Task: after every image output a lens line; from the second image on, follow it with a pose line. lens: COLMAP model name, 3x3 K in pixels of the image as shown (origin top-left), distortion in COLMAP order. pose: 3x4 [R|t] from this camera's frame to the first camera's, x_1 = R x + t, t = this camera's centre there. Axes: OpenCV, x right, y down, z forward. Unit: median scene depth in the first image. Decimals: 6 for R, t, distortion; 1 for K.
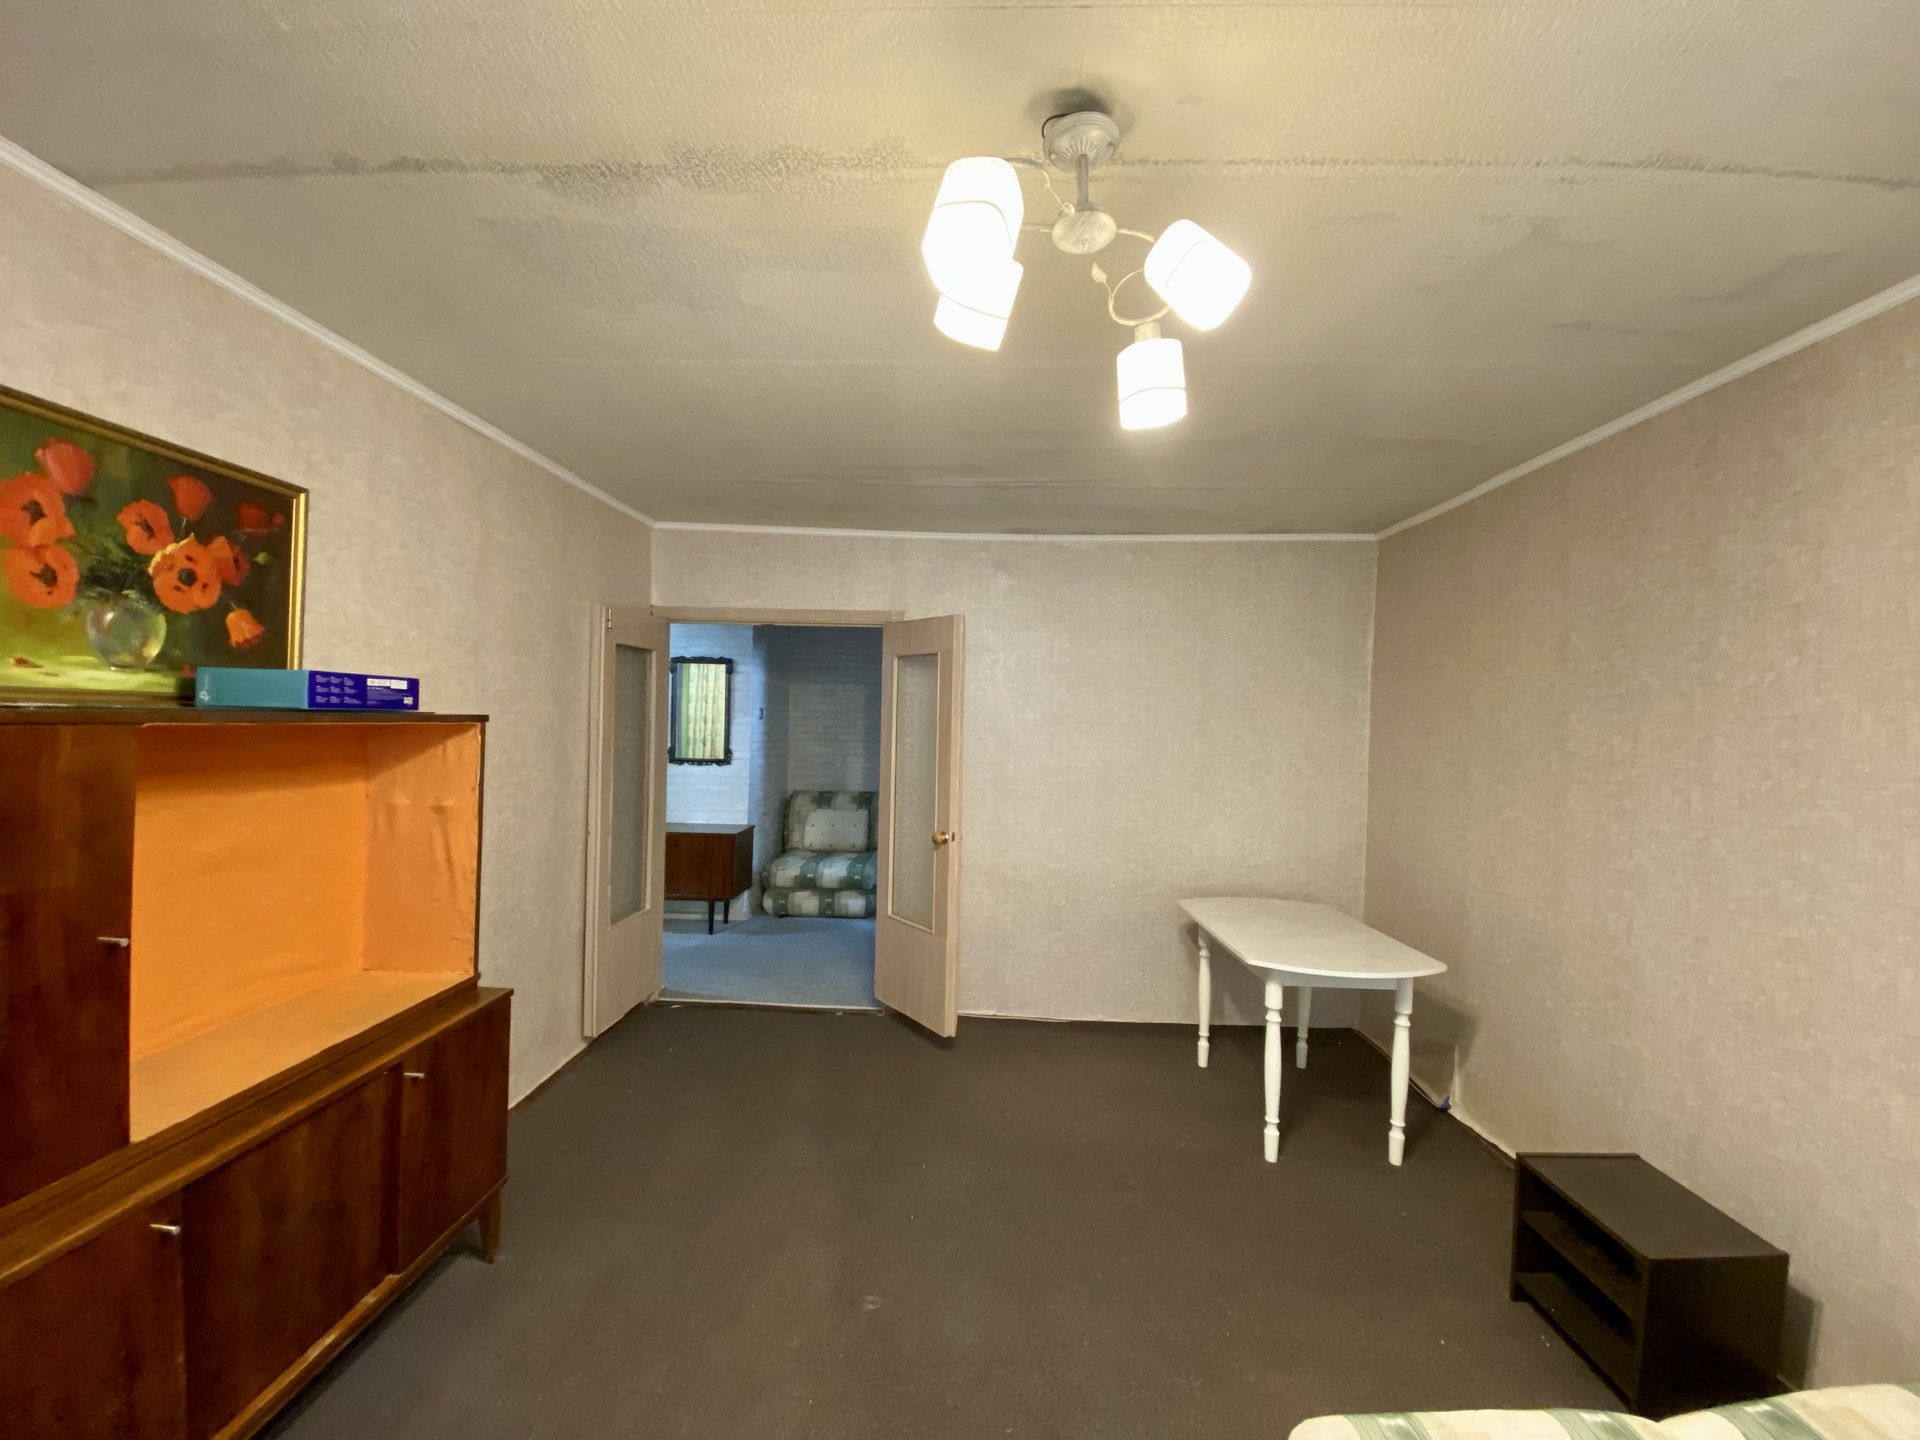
lens RADIAL K [[778.1, 0, 955.6], [0, 778.1, 712.1], [0, 0, 1]] dist [0.033017, -0.027791]
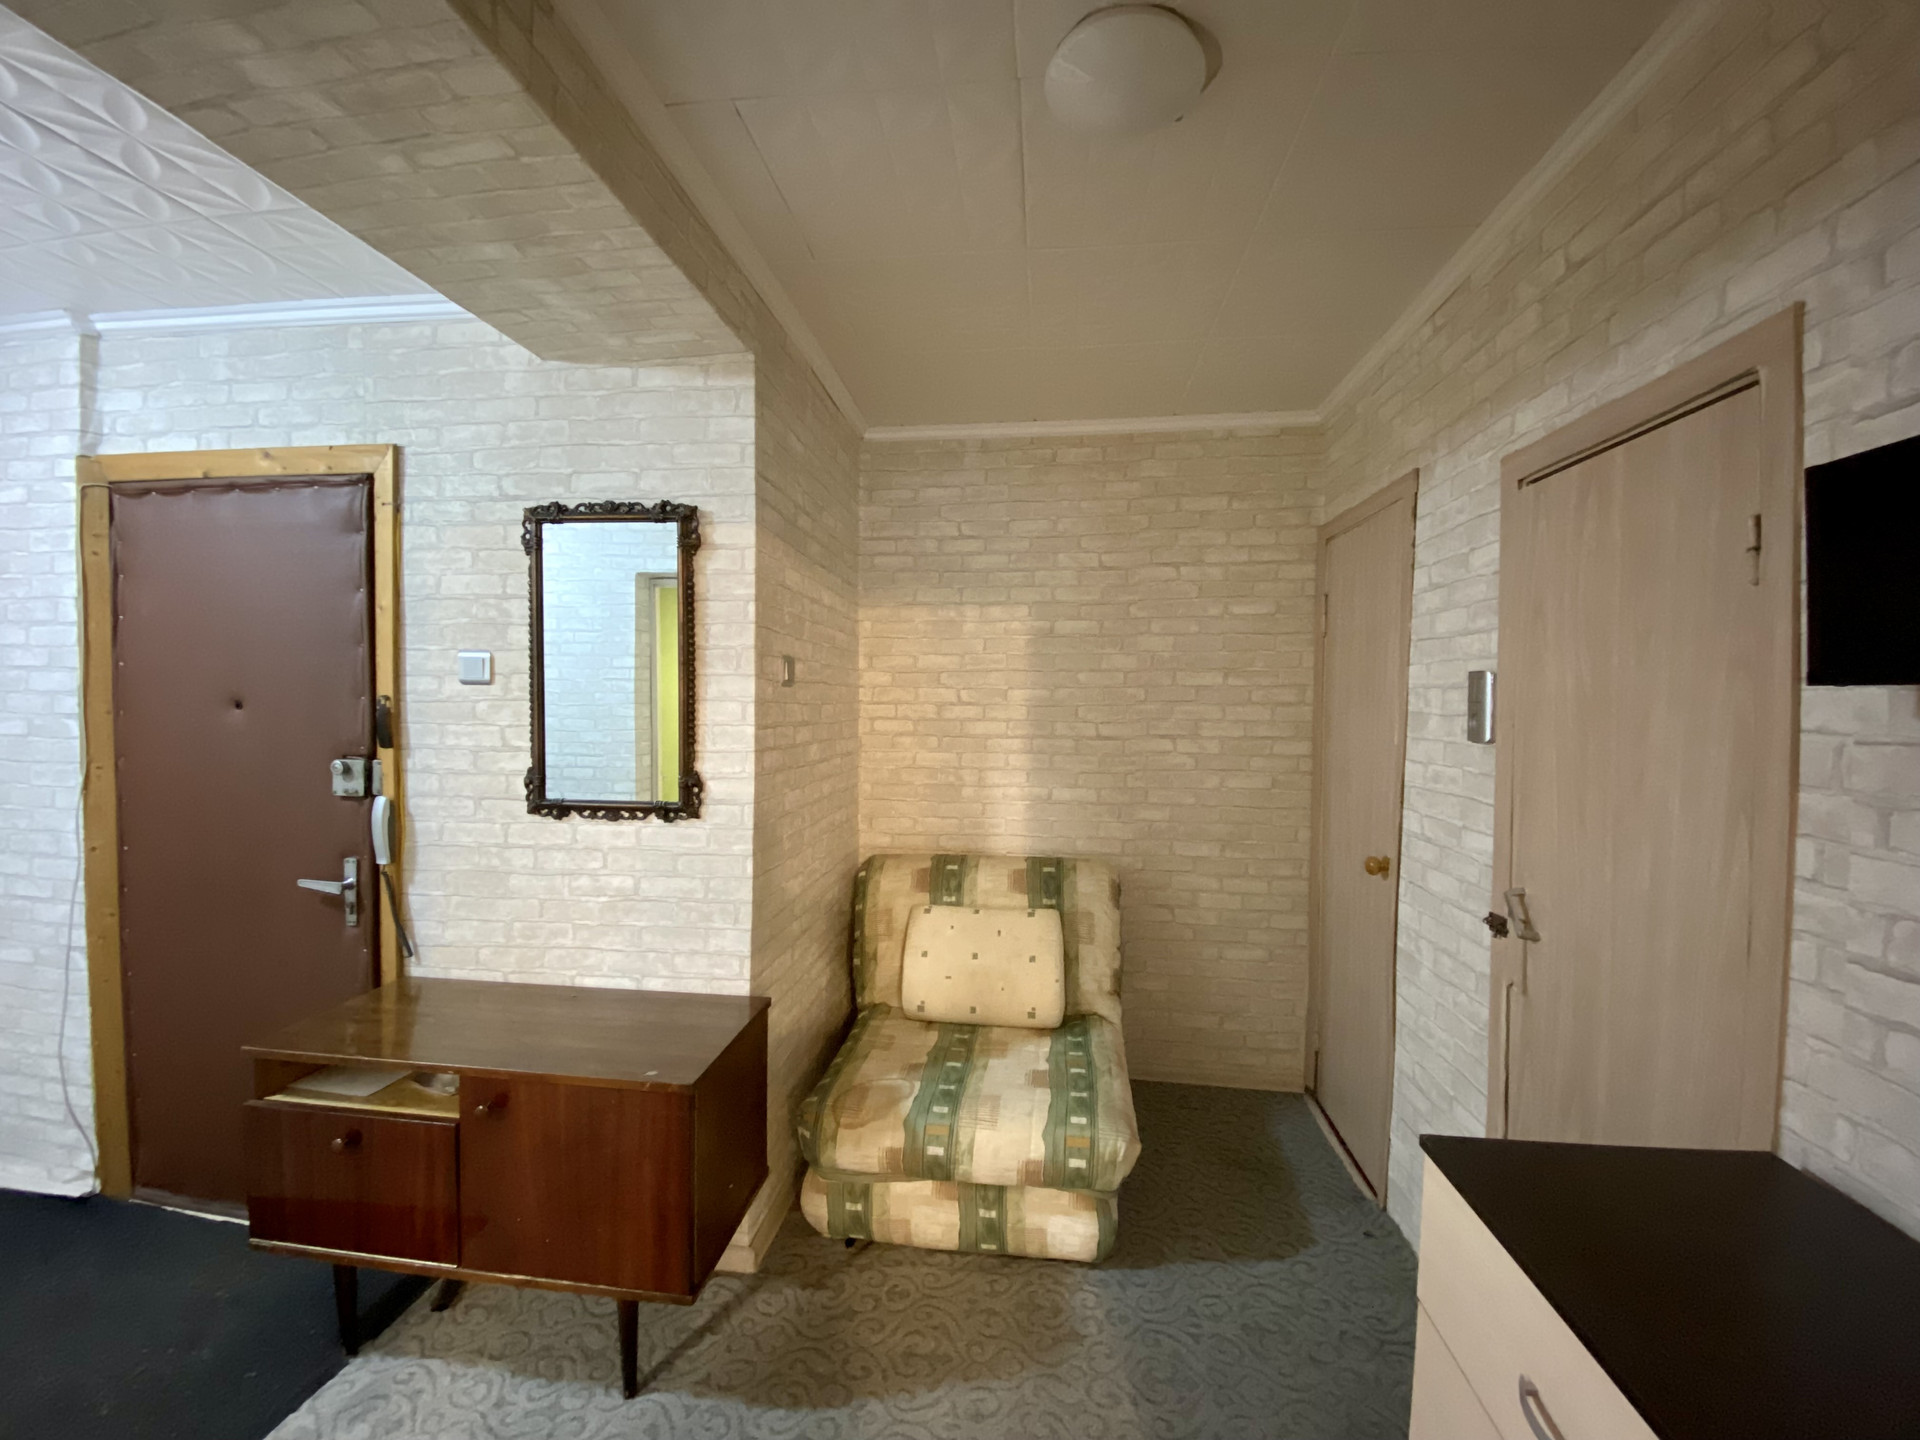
lens RADIAL K [[778.1, 0, 955.6], [0, 778.1, 712.1], [0, 0, 1]] dist [0.033017, -0.027791]
pose [[0.997043, -0.012653, -0.075791, -0.147507], [0.014751, 0.999522, 0.027177, 0.012825], [0.075411, -0.028214, 0.996753, 0.659478]]
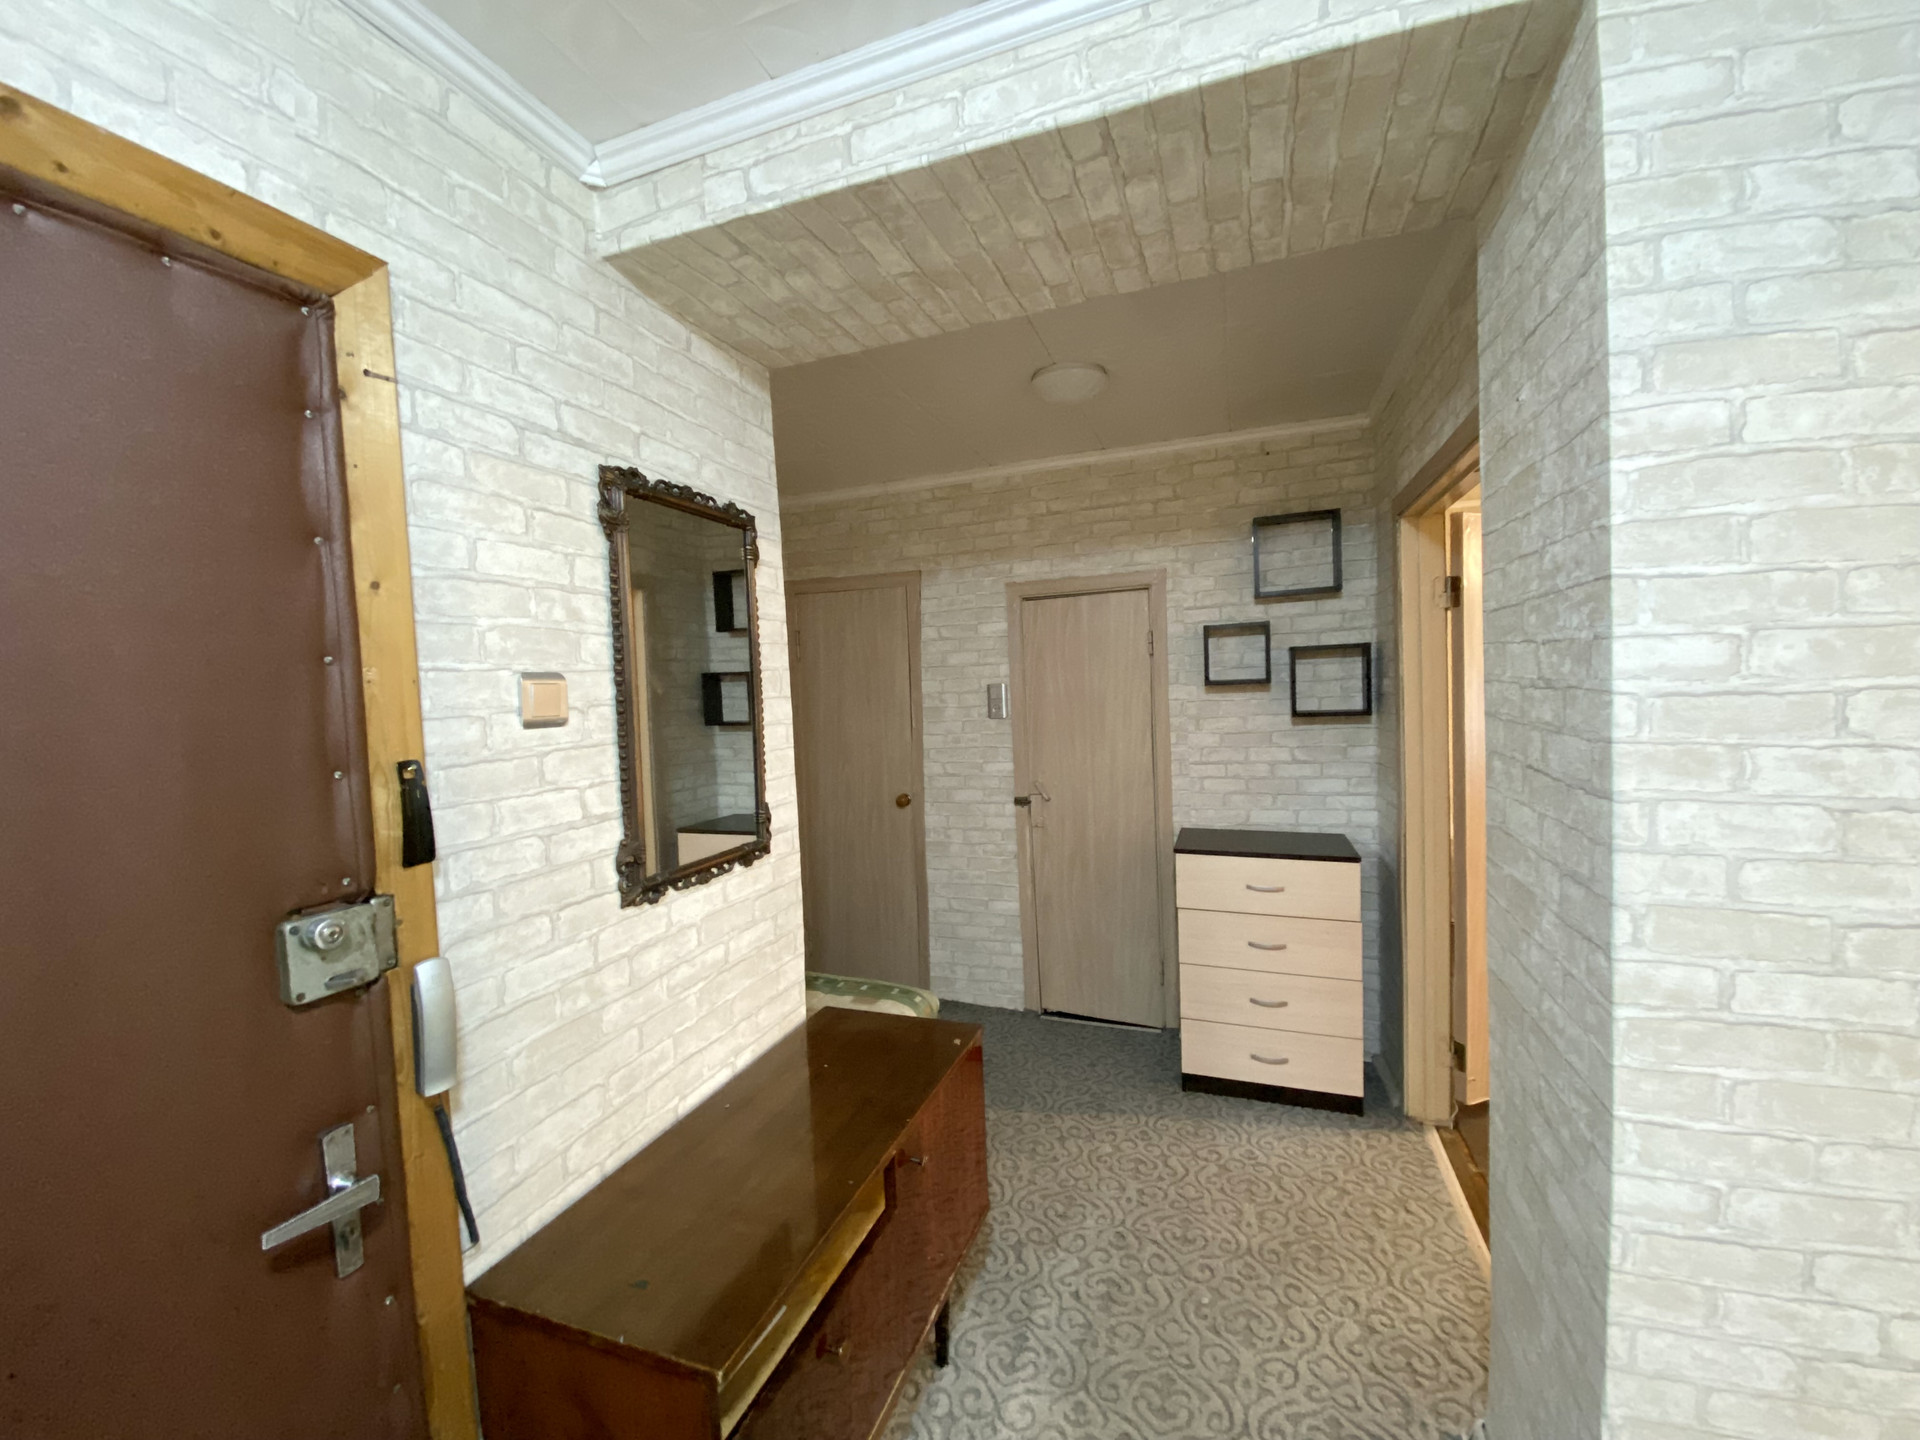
lens RADIAL K [[778.1, 0, 955.6], [0, 778.1, 712.1], [0, 0, 1]] dist [0.033017, -0.027791]
pose [[0.299946, -0.065740, 0.951688, -0.555318], [0.042355, 0.997557, 0.055560, -0.004287], [-0.953016, 0.023644, 0.301997, 0.819215]]
